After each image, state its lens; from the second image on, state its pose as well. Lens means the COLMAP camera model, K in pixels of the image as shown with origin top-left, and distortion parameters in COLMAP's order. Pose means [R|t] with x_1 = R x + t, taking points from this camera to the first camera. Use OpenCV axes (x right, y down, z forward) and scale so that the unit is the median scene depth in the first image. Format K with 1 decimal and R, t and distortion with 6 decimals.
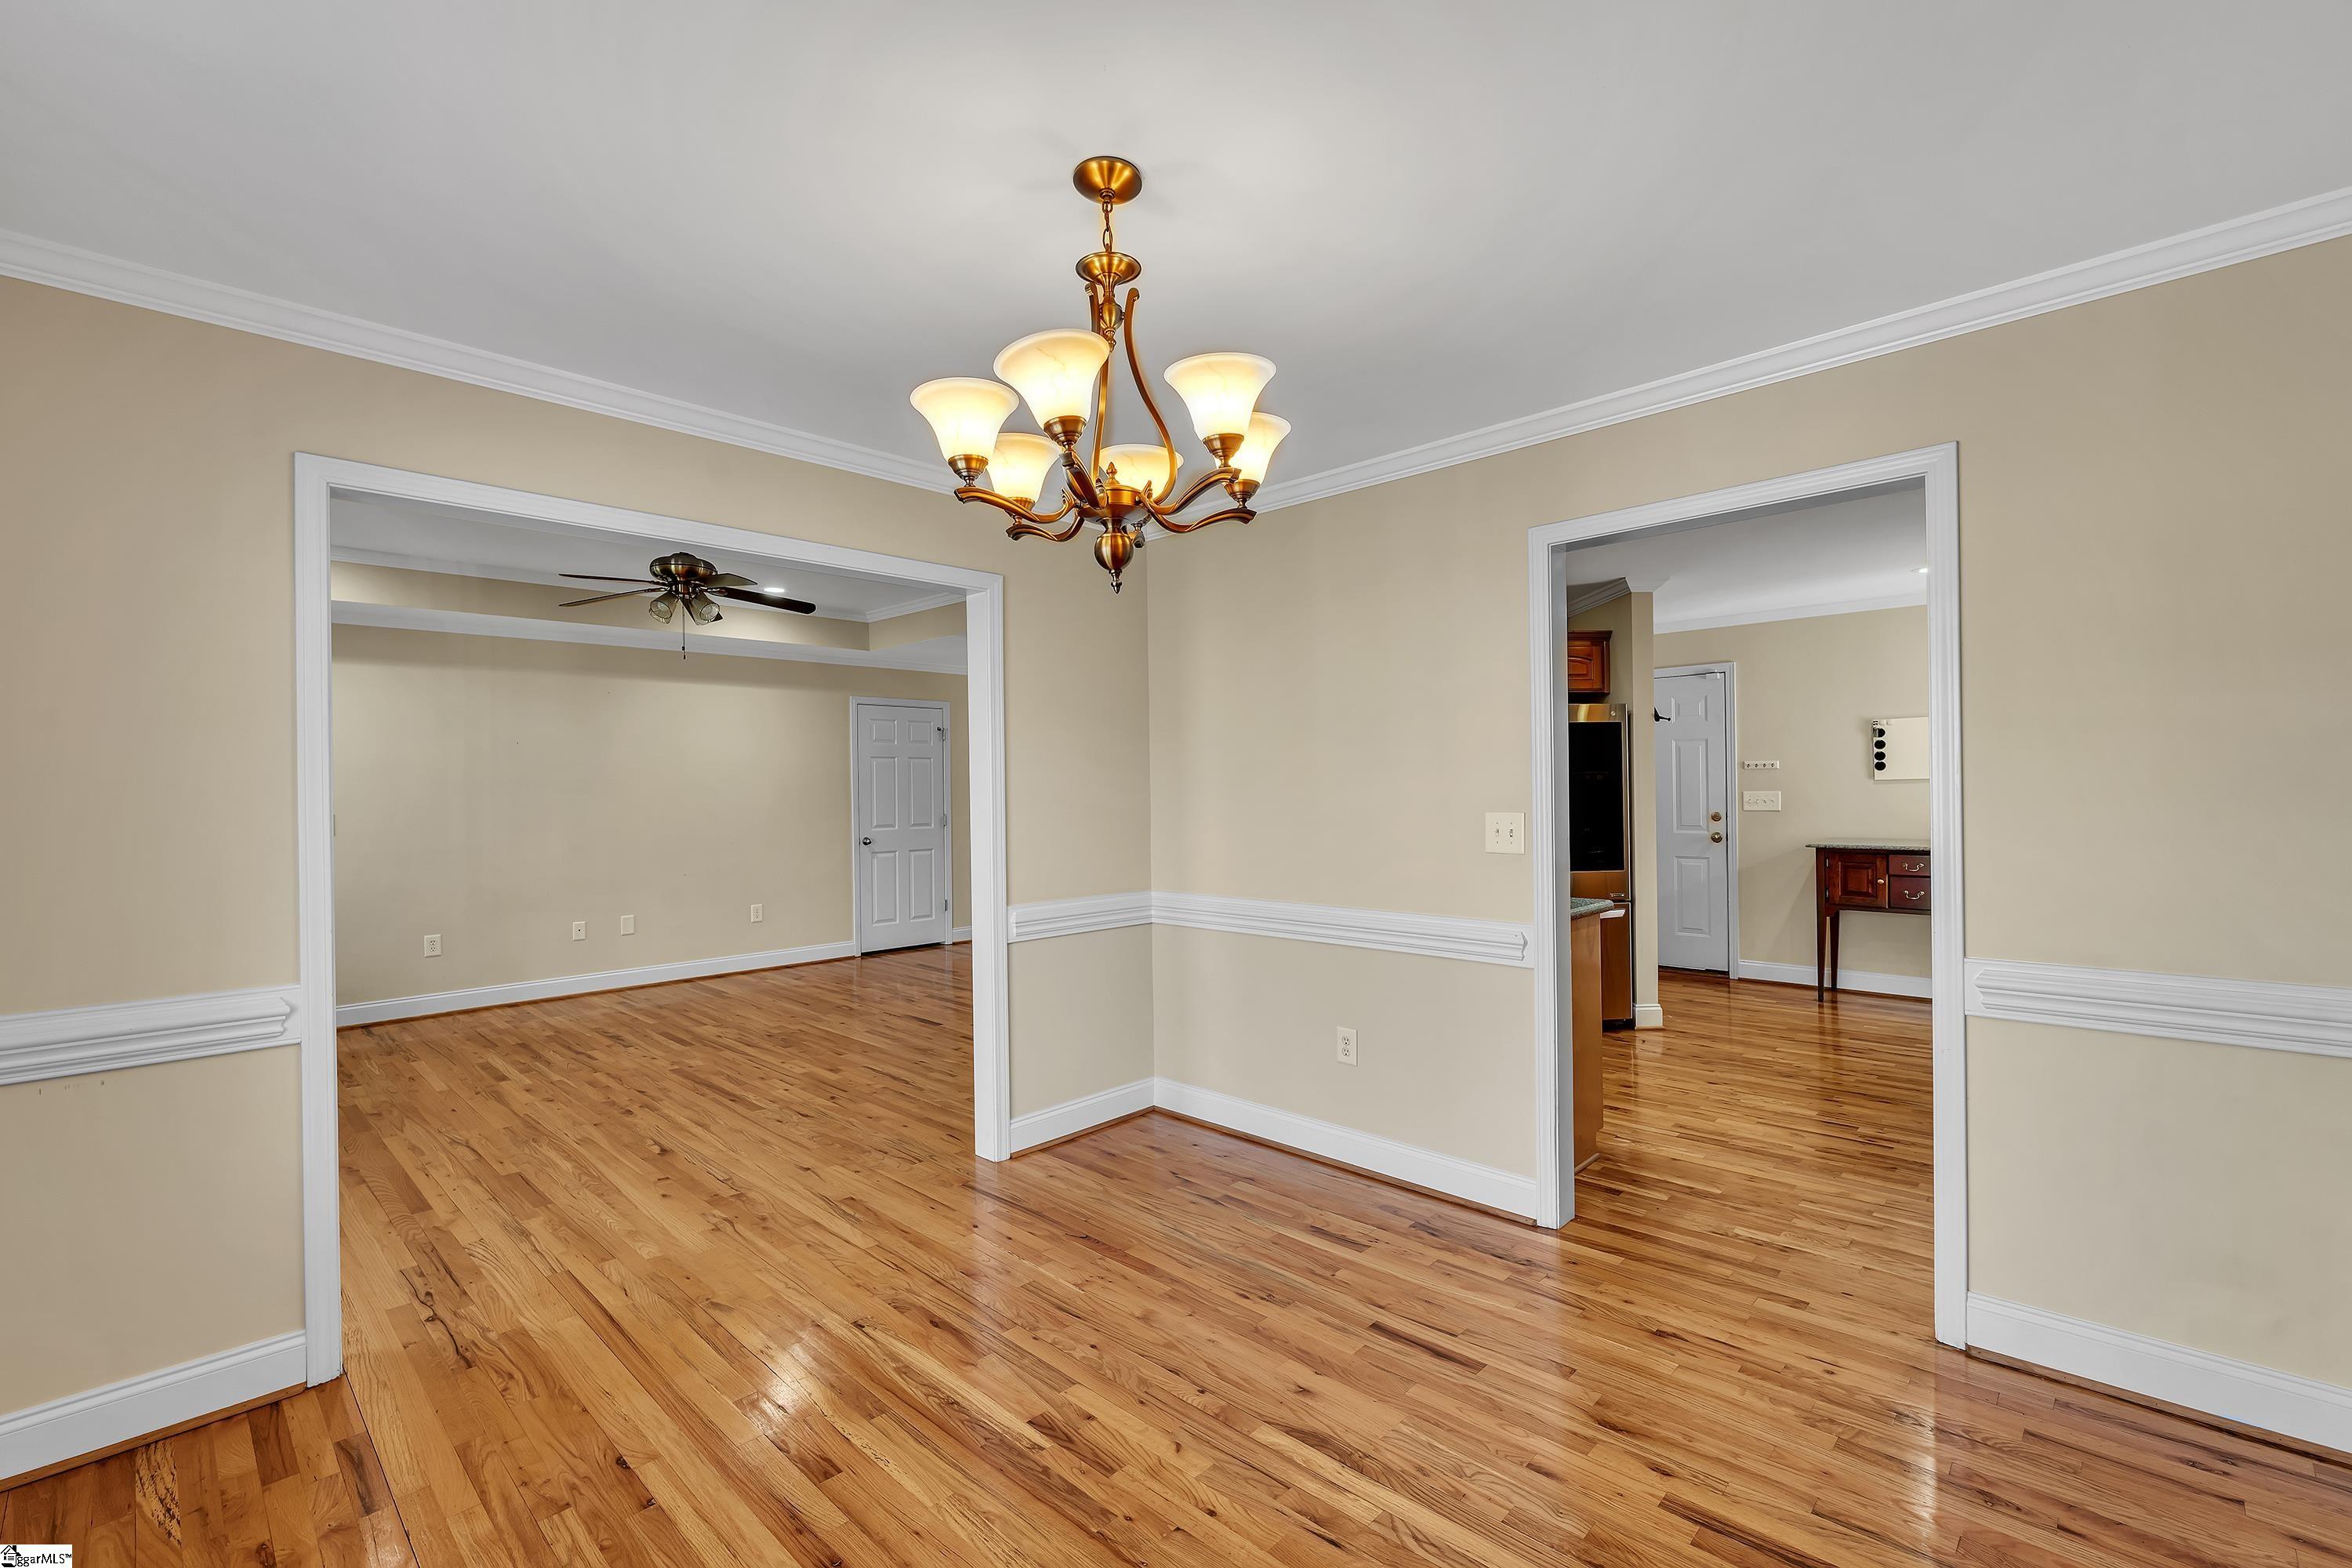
lens RADIAL K [[1030.9, 0, 1166.4], [0, 1030.9, 782.2], [0, 0, 1]] dist [-0.004522, -0.000421]
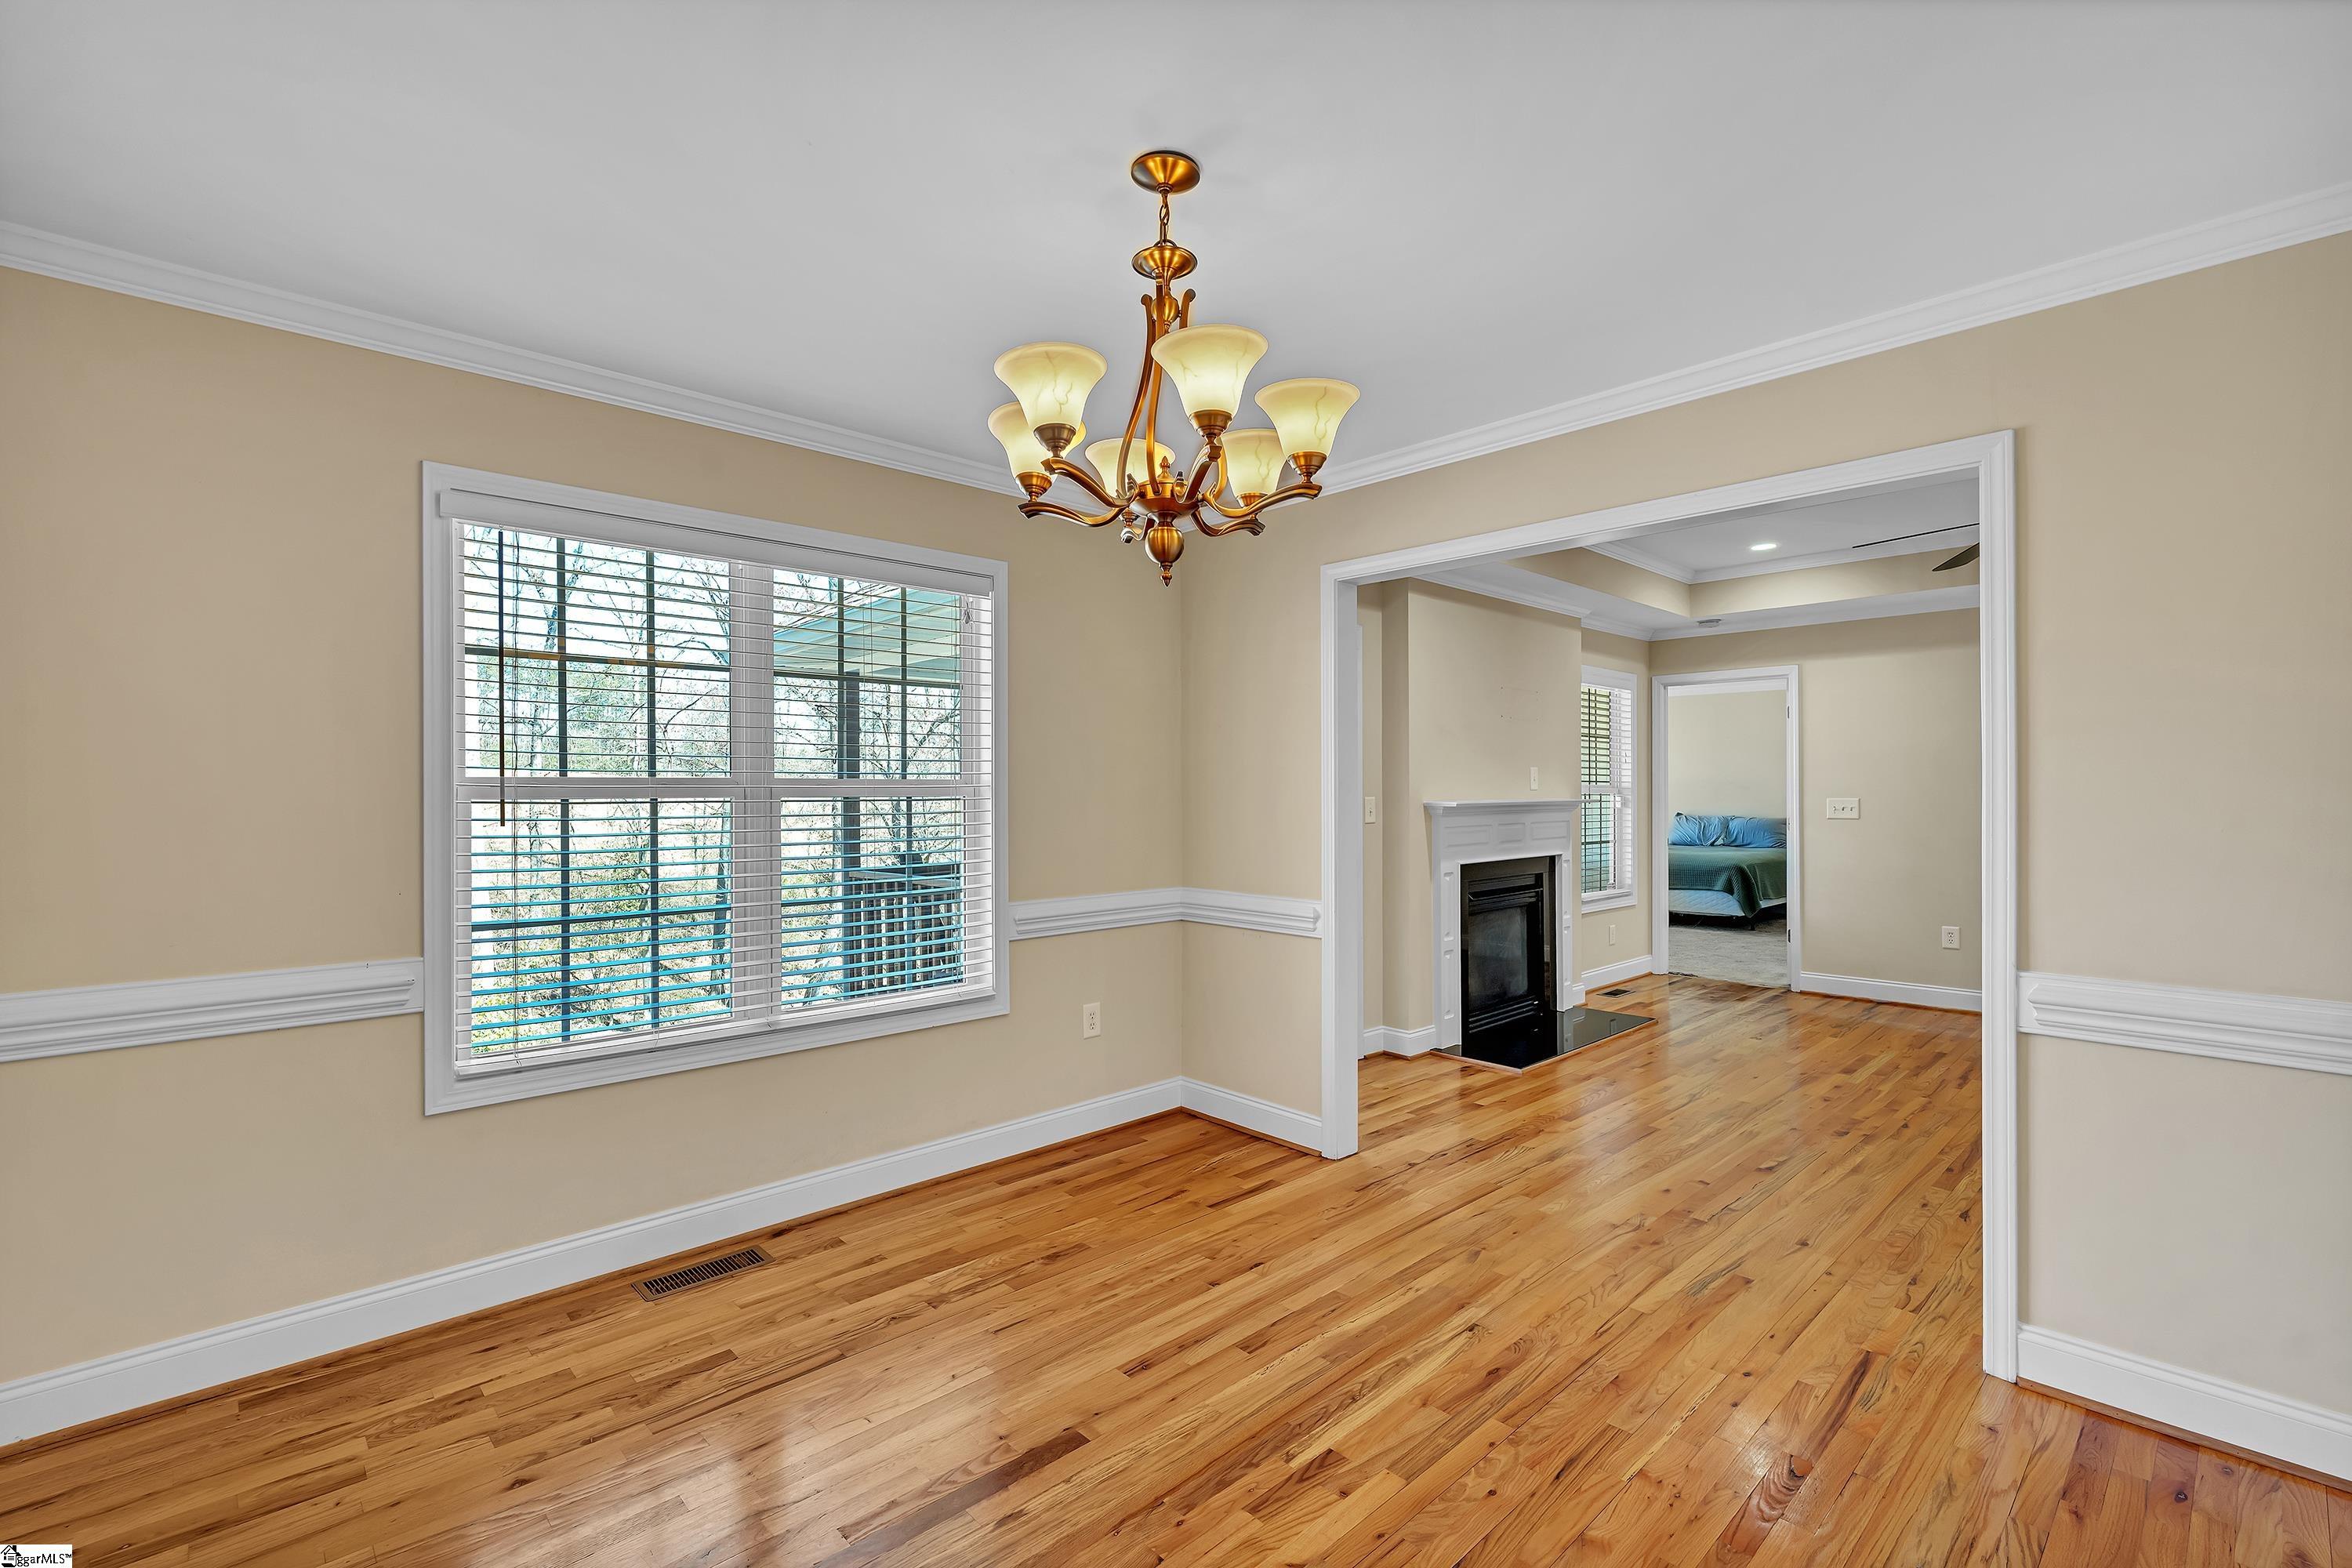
lens RADIAL K [[1030.9, 0, 1177.3], [0, 1030.9, 789.9], [0, 0, 1]] dist [-0.004522, -0.000421]
pose [[-0.042991, 0.015863, -0.998950, 0.565049], [0.008337, 0.999845, 0.015518, -0.004104], [0.999041, -0.007661, -0.043117, 0.626566]]
